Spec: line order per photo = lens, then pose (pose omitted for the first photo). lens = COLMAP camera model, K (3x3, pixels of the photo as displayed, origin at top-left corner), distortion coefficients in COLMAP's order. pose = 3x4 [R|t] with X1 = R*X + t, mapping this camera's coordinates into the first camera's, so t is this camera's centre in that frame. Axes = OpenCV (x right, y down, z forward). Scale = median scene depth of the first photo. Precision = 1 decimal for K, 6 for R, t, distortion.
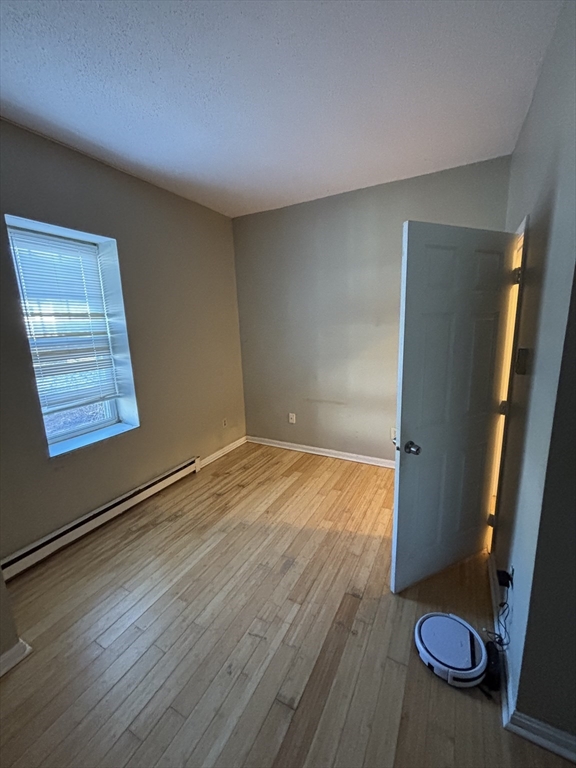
lens RADIAL K [[311.6, 0, 288.0], [0, 311.6, 384.0], [0, 0, 1]] dist [0.014356, 0.000054]
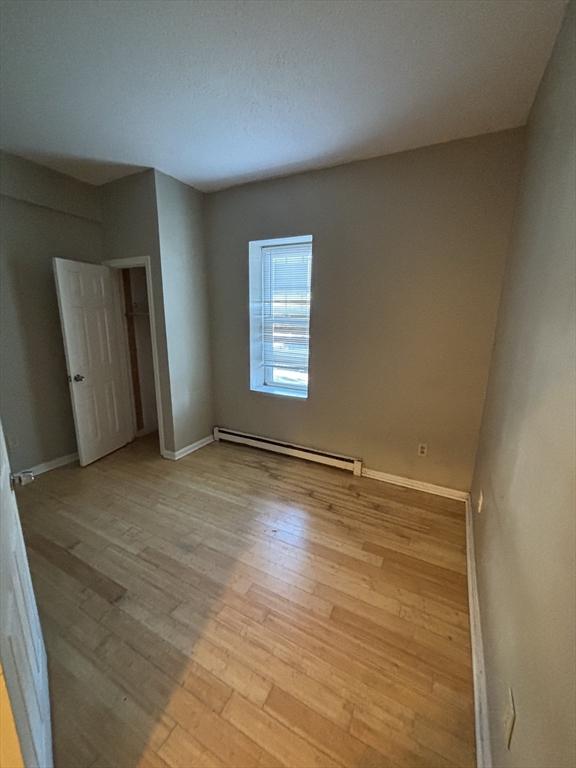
lens RADIAL K [[311.6, 0, 288.0], [0, 311.6, 384.0], [0, 0, 1]] dist [0.014356, 0.000054]
pose [[0.014009, 0.259005, -0.965774, 0.671718], [-0.209459, 0.945200, 0.250449, -0.203023], [0.977717, 0.198781, 0.067492, 0.895589]]
